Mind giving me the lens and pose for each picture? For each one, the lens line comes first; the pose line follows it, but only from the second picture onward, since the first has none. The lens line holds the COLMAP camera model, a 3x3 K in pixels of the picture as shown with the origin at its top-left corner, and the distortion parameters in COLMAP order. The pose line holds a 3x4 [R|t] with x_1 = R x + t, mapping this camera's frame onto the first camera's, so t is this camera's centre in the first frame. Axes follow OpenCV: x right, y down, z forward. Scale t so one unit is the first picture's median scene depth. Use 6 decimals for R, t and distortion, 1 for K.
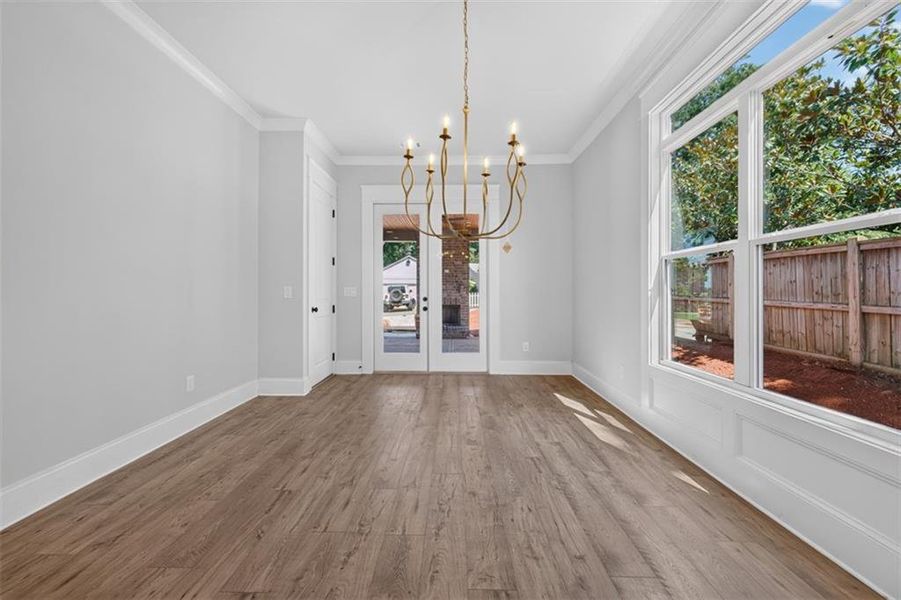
lens RADIAL K [[376.3, 0, 449.4], [0, 376.3, 291.7], [0, 0, 1]] dist [0.008499, -0.001615]
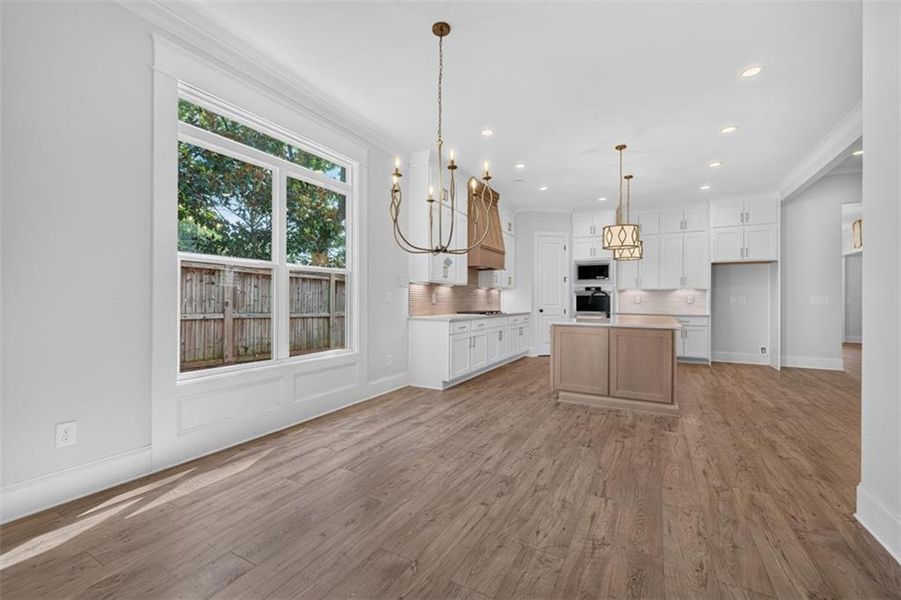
lens RADIAL K [[376.3, 0, 448.7], [0, 376.3, 291.5], [0, 0, 1]] dist [0.008499, -0.001615]
pose [[-0.882346, 0.003928, 0.470586, -0.420018], [-0.009457, 0.999615, -0.026077, 0.008246], [-0.470507, -0.027459, -0.881969, 1.597177]]
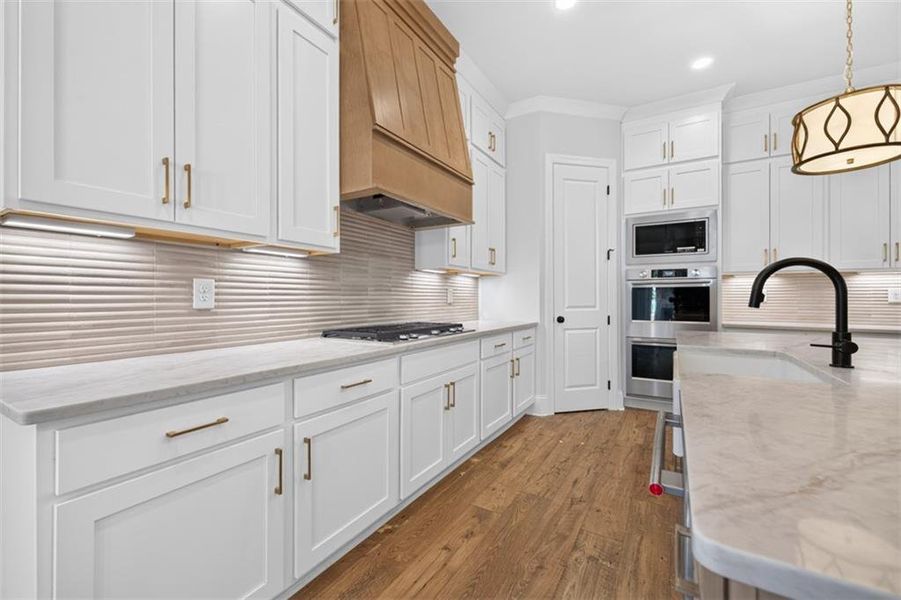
lens RADIAL K [[376.3, 0, 448.8], [0, 376.3, 296.9], [0, 0, 1]] dist [0.008499, -0.001615]
pose [[-0.868874, 0.002947, 0.495024, -0.043007], [-0.002978, 0.999933, -0.011179, 0.005665], [-0.495024, -0.011187, -0.868807, 0.215472]]
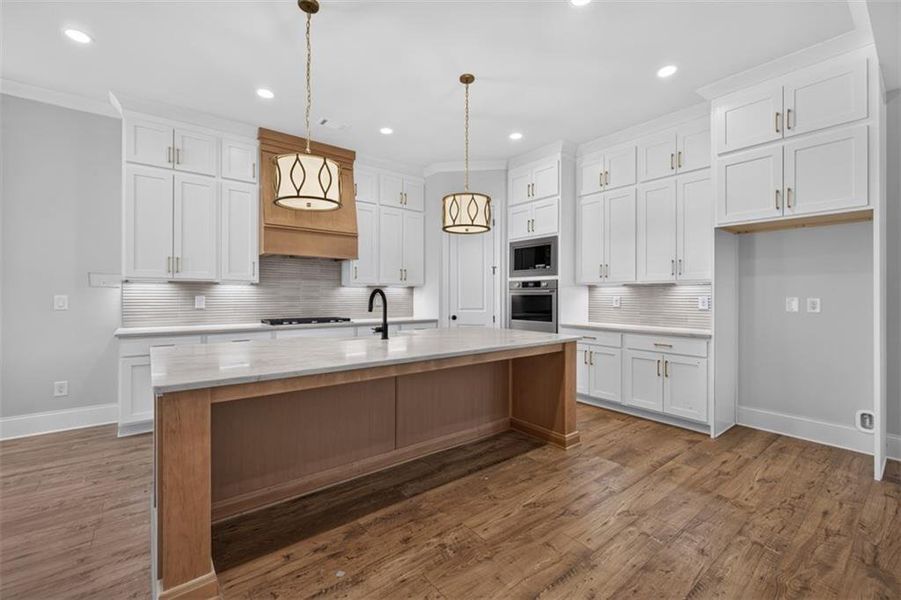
lens RADIAL K [[376.3, 0, 445.7], [0, 376.3, 295.2], [0, 0, 1]] dist [0.008499, -0.001615]
pose [[-0.630743, -0.002543, 0.775987, -1.139311], [-0.007187, 0.999971, -0.002565, -0.036537], [-0.775958, -0.007195, -0.630743, 0.084690]]
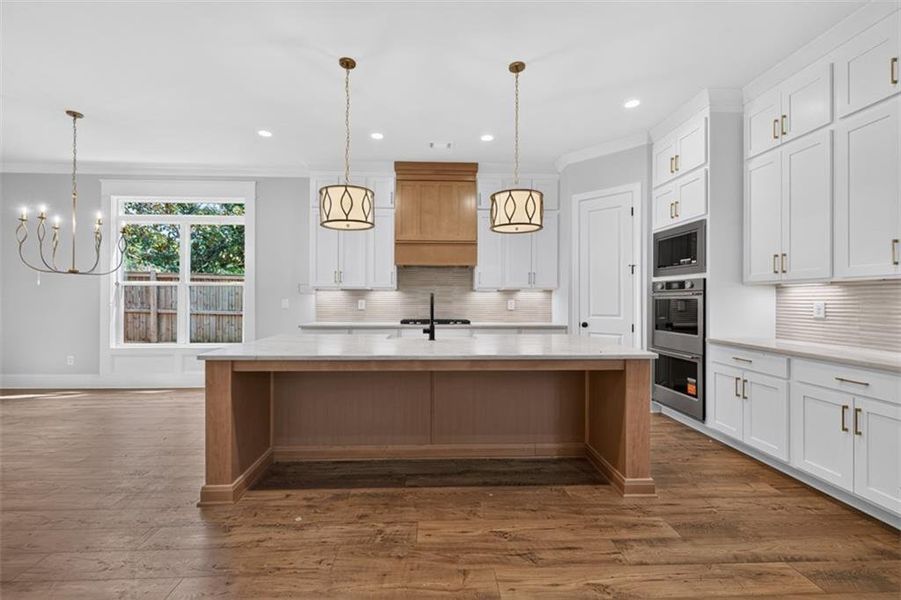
lens RADIAL K [[376.3, 0, 443.2], [0, 376.3, 298.2], [0, 0, 1]] dist [0.008499, -0.001615]
pose [[-0.055691, 0.001609, 0.998447, -1.339005], [-0.008111, 0.999965, -0.002064, -0.038522], [-0.998415, -0.008213, -0.055676, -0.403927]]
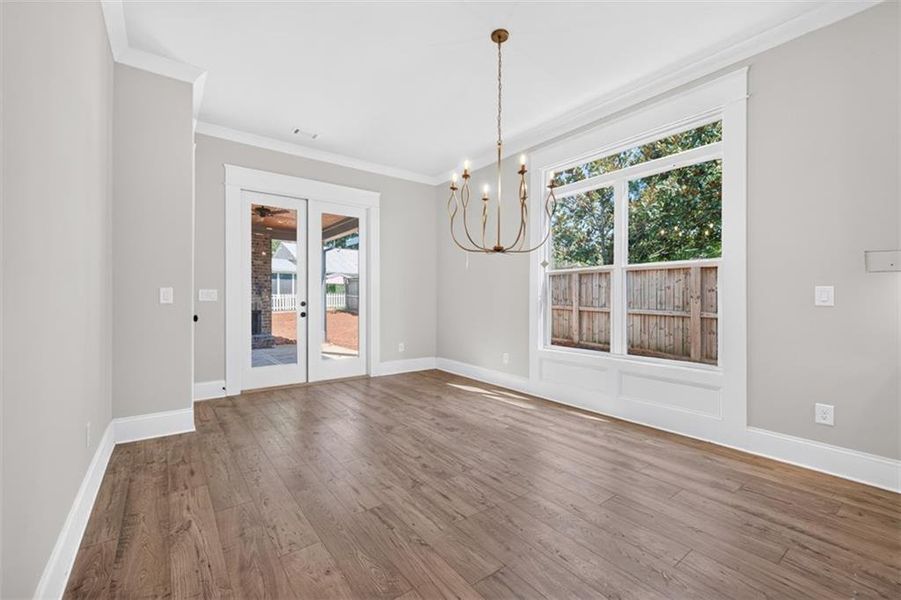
lens RADIAL K [[376.3, 0, 447.8], [0, 376.3, 299.2], [0, 0, 1]] dist [0.008499, -0.001615]
pose [[0.790156, 0.001893, 0.612903, -0.655717], [-0.007087, 0.999957, 0.006048, 0.000082], [-0.612865, -0.009122, 0.790135, 0.114870]]
